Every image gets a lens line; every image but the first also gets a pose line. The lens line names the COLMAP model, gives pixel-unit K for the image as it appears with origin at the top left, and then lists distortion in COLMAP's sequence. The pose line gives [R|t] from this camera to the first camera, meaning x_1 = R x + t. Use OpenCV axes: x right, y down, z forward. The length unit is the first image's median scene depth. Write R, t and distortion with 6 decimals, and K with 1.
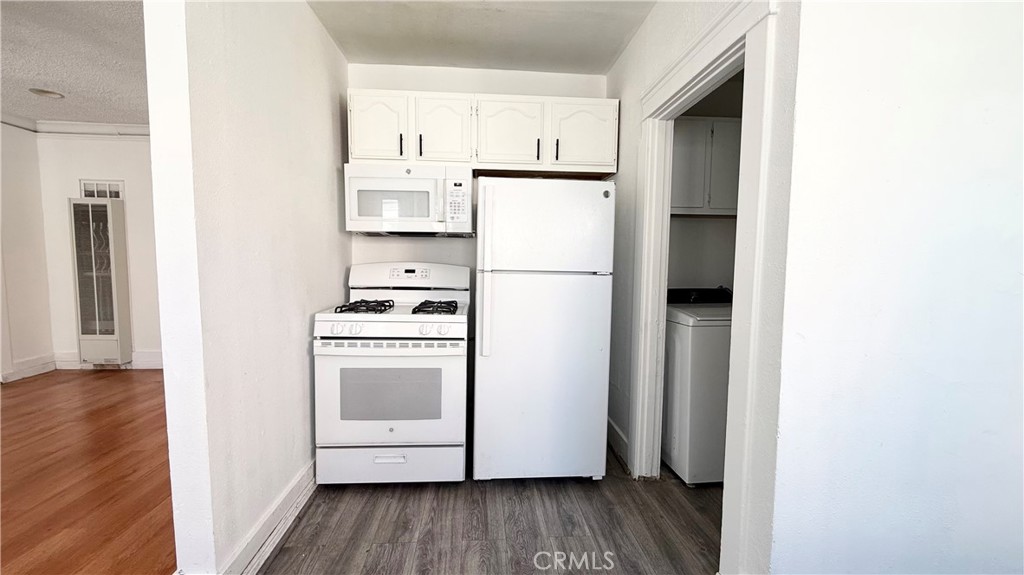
lens RADIAL K [[409.0, 0, 512.1], [0, 409.0, 289.2], [0, 0, 1]] dist [0.001075, -0.000037]
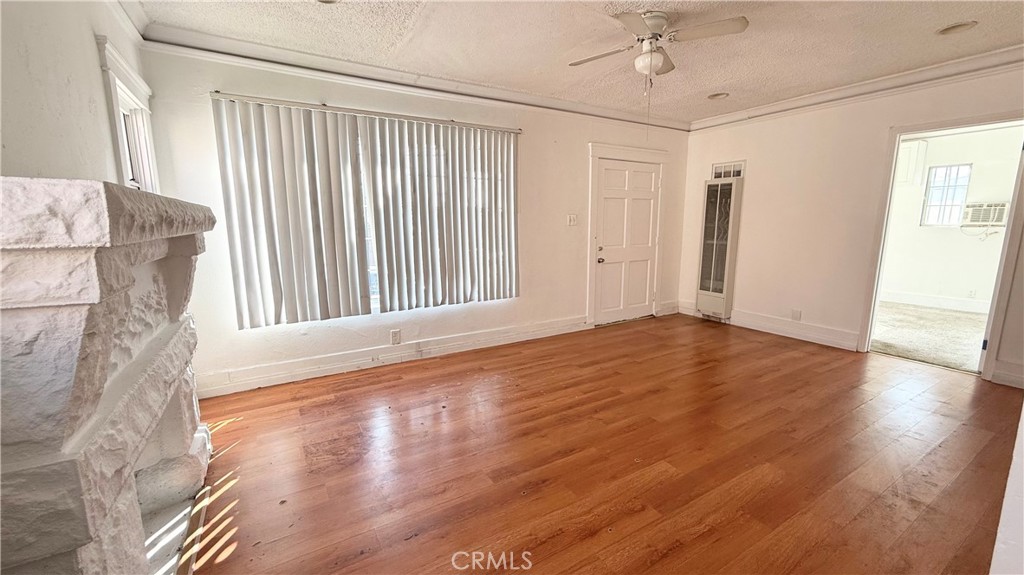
lens RADIAL K [[409.0, 0, 510.9], [0, 409.0, 289.1], [0, 0, 1]] dist [0.001075, -0.000037]
pose [[0.443883, 0.132802, -0.886189, -0.316345], [-0.059367, 0.991143, 0.118794, -0.011242], [0.894116, -0.000120, 0.447835, -0.153694]]
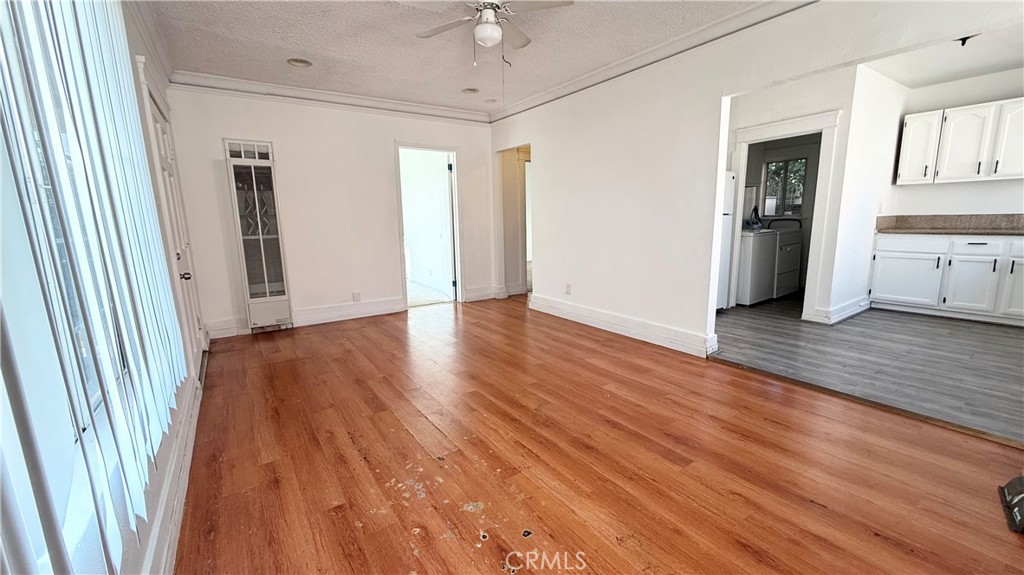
lens RADIAL K [[409.0, 0, 511.7], [0, 409.0, 288.4], [0, 0, 1]] dist [0.001075, -0.000037]
pose [[0.868059, -0.114244, 0.483138, -1.645483], [0.066053, 0.991088, 0.115679, 0.021445], [-0.492047, -0.068503, 0.867869, -0.308982]]
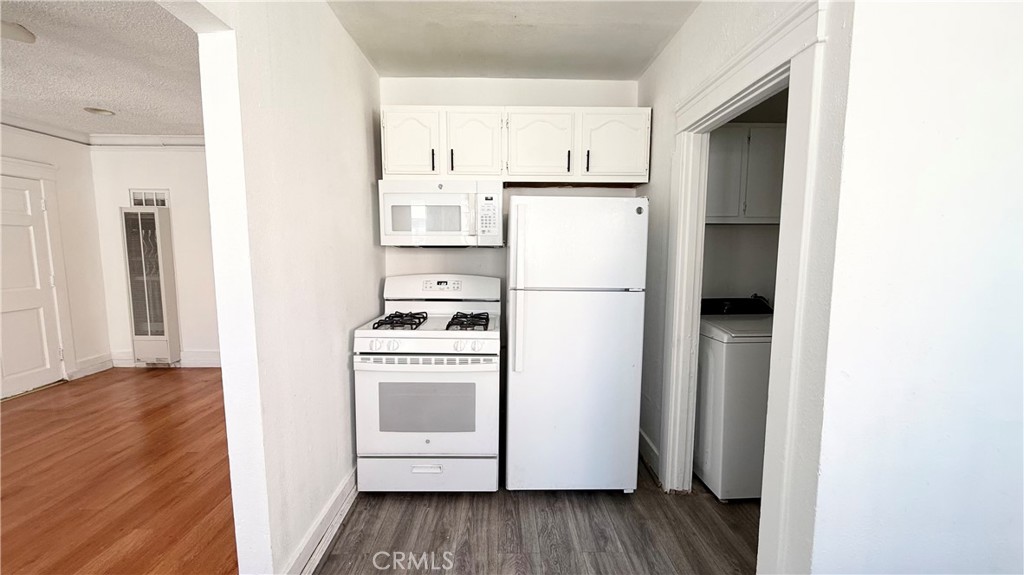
lens RADIAL K [[409.0, 0, 512.0], [0, 409.0, 289.1], [0, 0, 1]] dist [0.001075, -0.000037]
pose [[0.998466, -0.001913, -0.055342, -0.019934], [0.003423, 0.999624, 0.027216, -0.059360], [0.055269, -0.027363, 0.998096, -0.010985]]
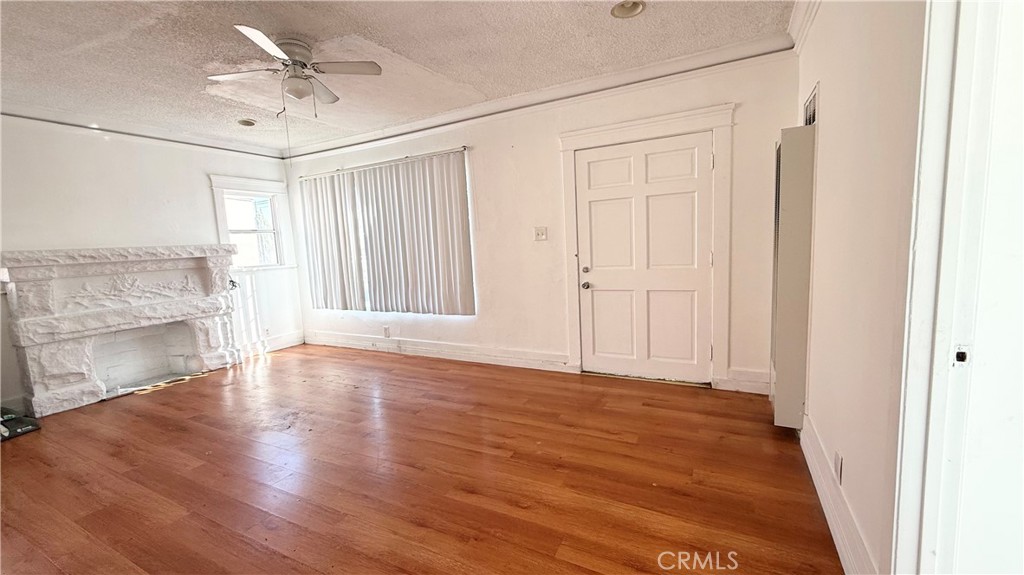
lens RADIAL K [[409.0, 0, 511.3], [0, 409.0, 288.8], [0, 0, 1]] dist [0.001075, -0.000037]
pose [[-0.532365, 0.114389, -0.838751, -0.513875], [-0.021728, 0.988655, 0.148624, -0.140108], [0.846236, 0.097347, -0.523839, 1.650982]]
